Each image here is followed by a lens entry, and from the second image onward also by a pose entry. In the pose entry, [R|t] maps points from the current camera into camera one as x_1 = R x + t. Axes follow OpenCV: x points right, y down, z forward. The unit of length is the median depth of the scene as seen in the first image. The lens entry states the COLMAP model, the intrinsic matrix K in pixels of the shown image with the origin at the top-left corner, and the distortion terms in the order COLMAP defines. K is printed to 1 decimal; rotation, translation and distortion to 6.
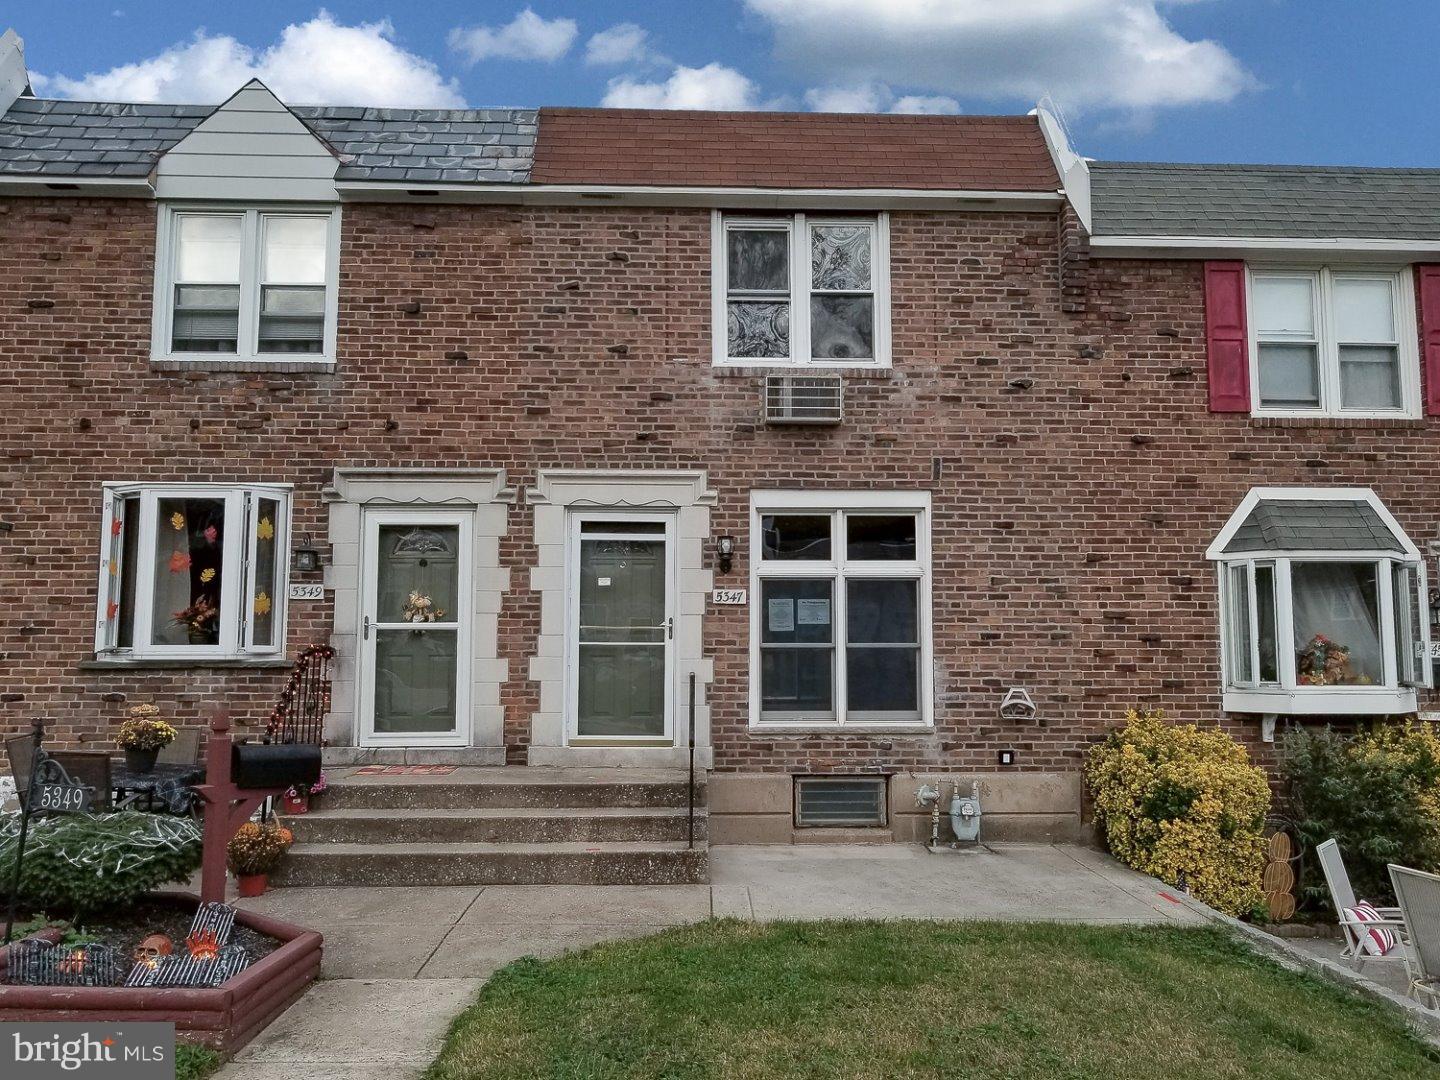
lens RADIAL K [[1176.4, 0, 716.3], [0, 1176.4, 531.3], [0, 0, 1]] dist [-0.013672, 0.008084]
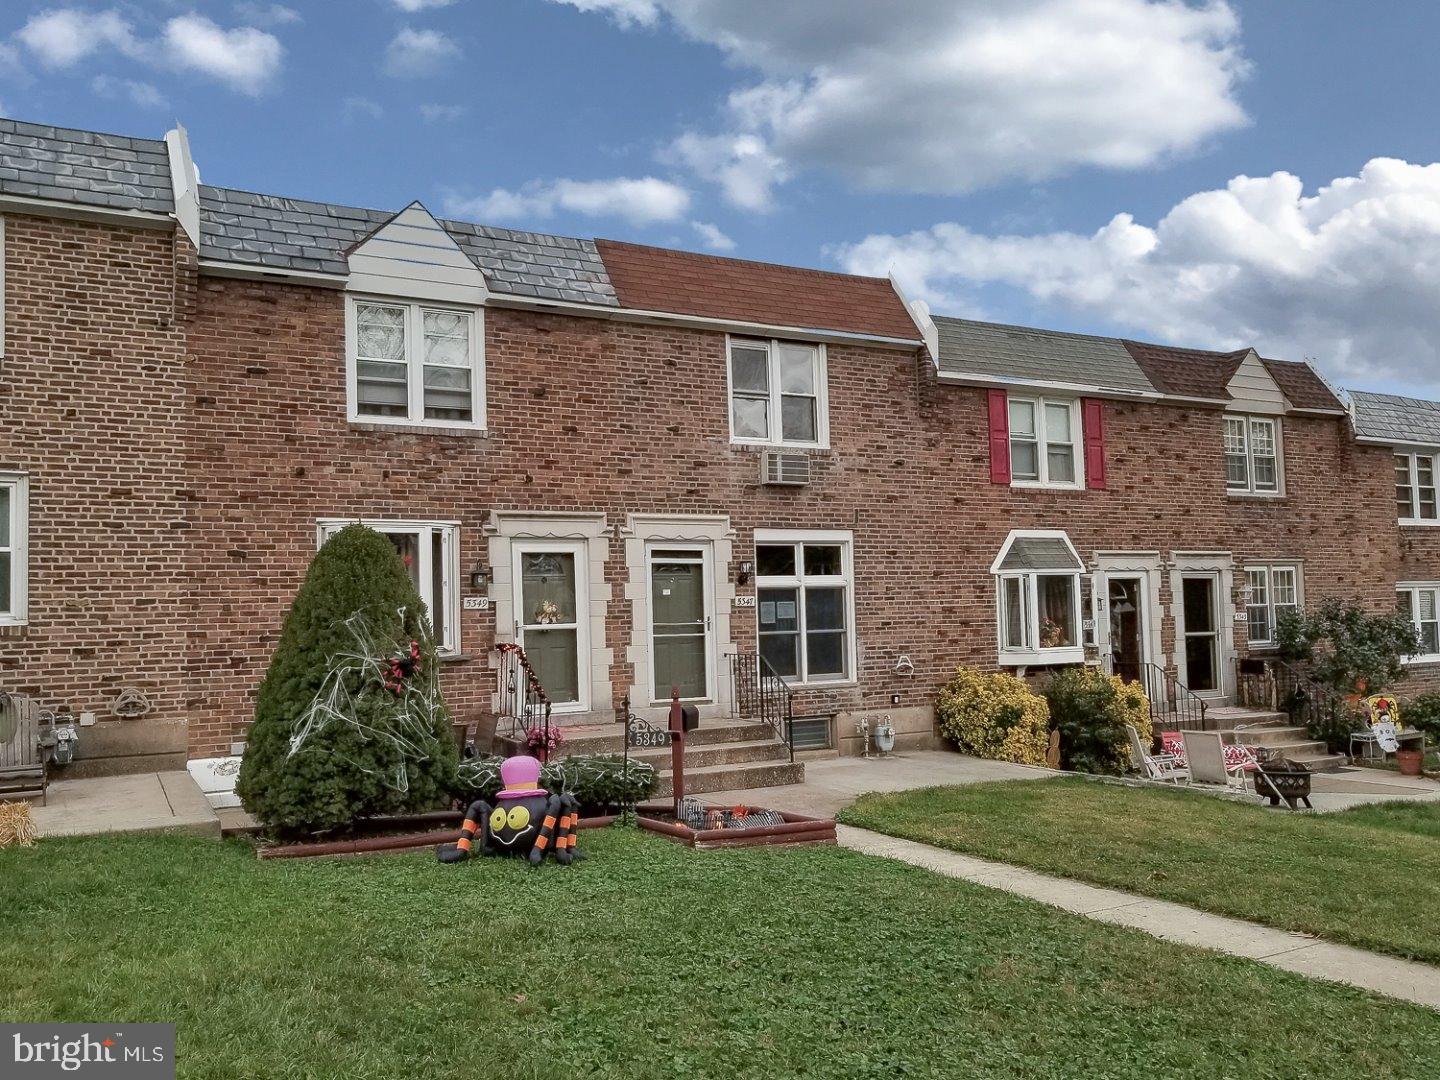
lens RADIAL K [[1176.4, 0, 723.1], [0, 1176.4, 547.0], [0, 0, 1]] dist [-0.013672, 0.008084]
pose [[0.891638, 0.005049, 0.452721, -0.680508], [-0.021088, 0.999316, 0.030387, -0.056886], [-0.452258, -0.036641, 0.891134, -0.304948]]
